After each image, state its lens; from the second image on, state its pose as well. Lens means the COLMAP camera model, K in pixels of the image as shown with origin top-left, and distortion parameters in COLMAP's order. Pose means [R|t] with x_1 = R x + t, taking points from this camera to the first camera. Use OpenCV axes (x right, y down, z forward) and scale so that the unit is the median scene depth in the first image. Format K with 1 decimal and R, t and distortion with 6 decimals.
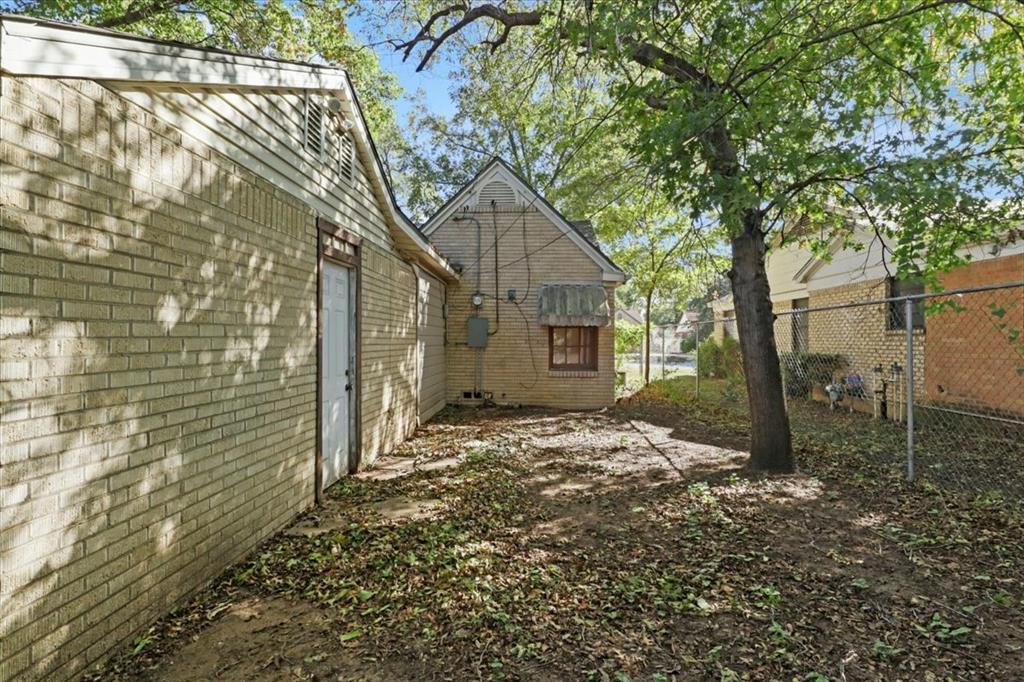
lens RADIAL K [[509.0, 0, 510.5], [0, 509.0, 320.2], [0, 0, 1]] dist [-0.035455, 0.026044]
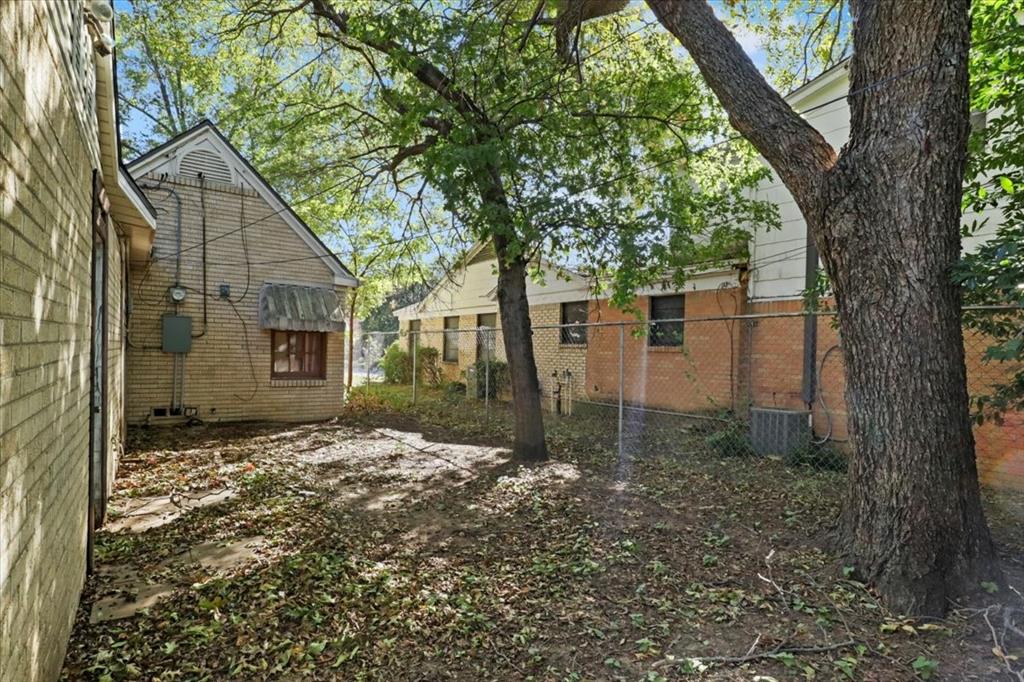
lens RADIAL K [[520.0, 0, 510.4], [0, 520.0, 337.1], [0, 0, 1]] dist [-0.021462, 0.016329]
pose [[0.789244, 0.031907, 0.613250, -0.281754], [-0.046011, 0.998915, 0.007243, -0.002749], [-0.612353, -0.033932, 0.789856, 0.057055]]
